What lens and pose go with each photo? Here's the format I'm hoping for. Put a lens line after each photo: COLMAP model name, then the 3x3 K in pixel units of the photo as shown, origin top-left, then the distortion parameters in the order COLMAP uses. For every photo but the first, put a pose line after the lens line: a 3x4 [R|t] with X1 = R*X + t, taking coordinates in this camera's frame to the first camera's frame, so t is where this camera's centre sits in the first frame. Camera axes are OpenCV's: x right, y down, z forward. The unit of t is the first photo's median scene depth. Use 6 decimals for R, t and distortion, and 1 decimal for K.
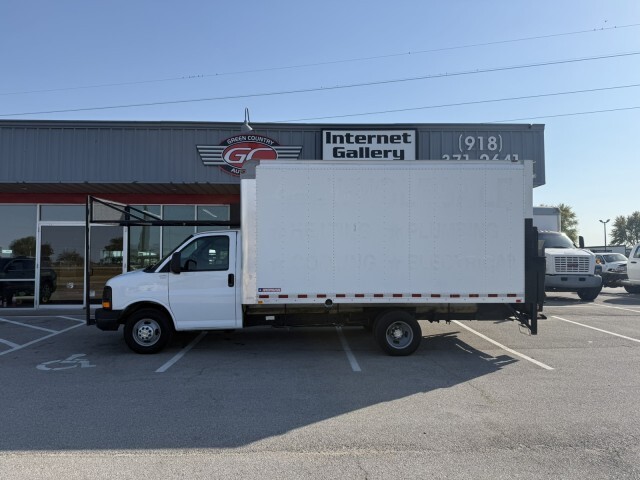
lens RADIAL K [[430.5, 0, 320.2], [0, 430.5, 237.7], [0, 0, 1]] dist [0.009193, -0.026067]
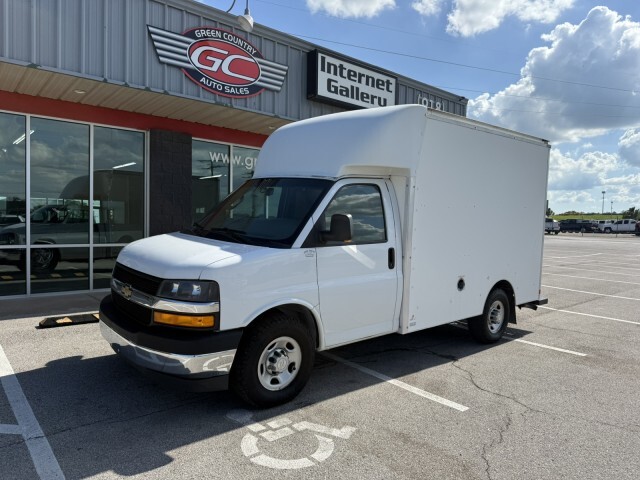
lens RADIAL K [[454.4, 0, 303.9], [0, 454.4, 241.9], [0, 0, 1]] dist [0.007506, -0.030955]
pose [[0.782612, -0.003858, 0.622498, -0.516750], [-0.050811, 0.996248, 0.070055, 0.030804], [-0.620432, -0.086455, 0.779480, 0.354174]]
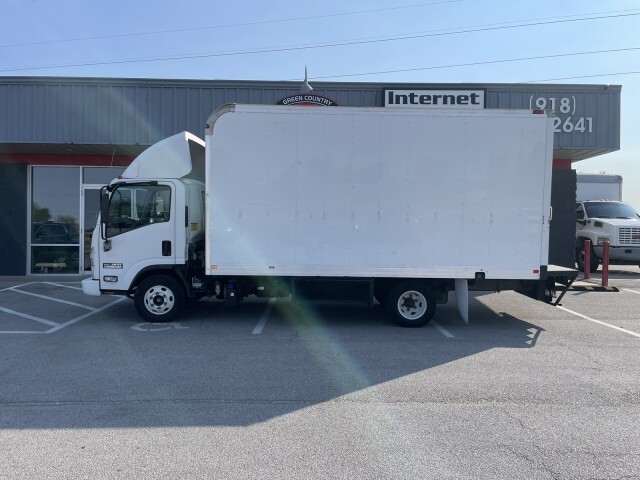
lens RADIAL K [[472.0, 0, 307.0], [0, 472.0, 232.4], [0, 0, 1]] dist [0.012933, -0.049797]
pose [[0.999549, 0.012317, -0.027404, -0.132576], [-0.010834, 0.998501, 0.053645, 0.008084], [0.028023, -0.053324, 0.998184, -0.052004]]
